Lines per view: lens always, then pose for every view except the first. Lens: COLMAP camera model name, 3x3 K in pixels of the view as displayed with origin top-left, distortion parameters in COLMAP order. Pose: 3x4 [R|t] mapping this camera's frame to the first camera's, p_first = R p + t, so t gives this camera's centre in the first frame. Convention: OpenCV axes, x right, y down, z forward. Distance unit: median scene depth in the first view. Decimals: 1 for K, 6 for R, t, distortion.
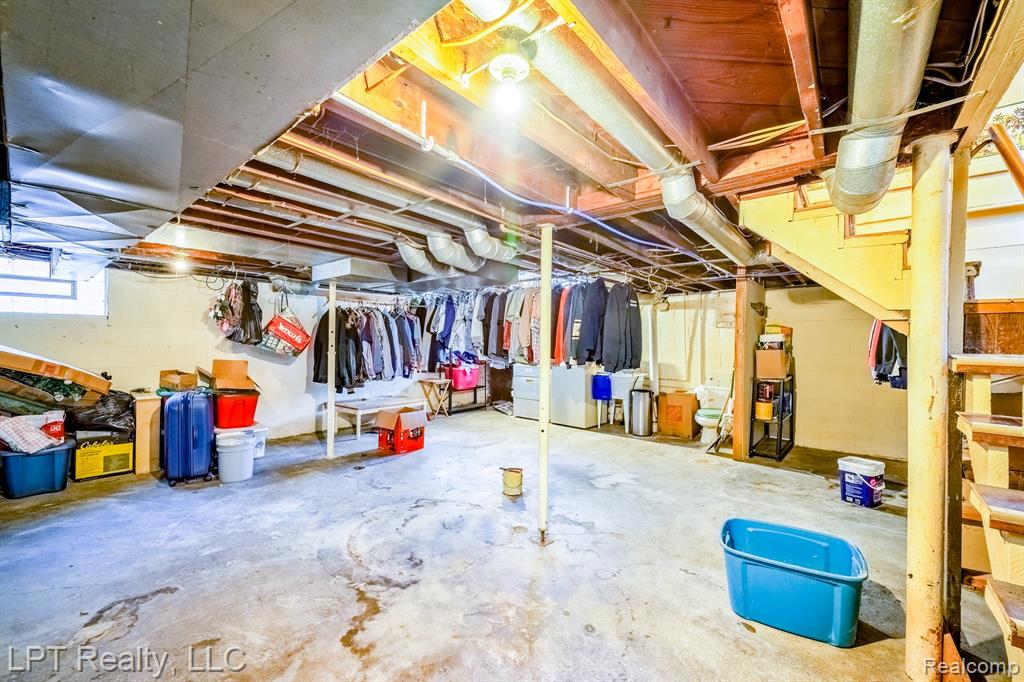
lens RADIAL K [[427.0, 0, 516.6], [0, 427.0, 338.2], [0, 0, 1]] dist [0.001127, 0.000023]
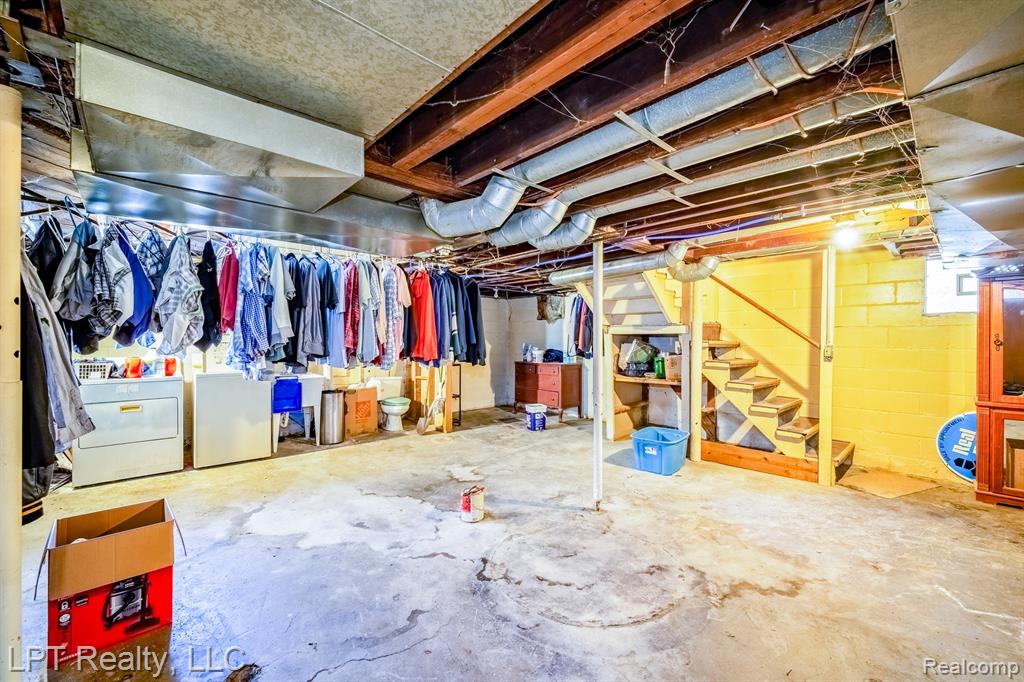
lens RADIAL K [[427.0, 0, 516.6], [0, 427.0, 338.2], [0, 0, 1]] dist [0.001127, 0.000023]
pose [[0.090908, -0.008329, 0.995824, -0.943309], [-0.012660, 0.999875, 0.009519, 0.001121], [-0.995779, -0.013473, 0.090791, 0.957298]]
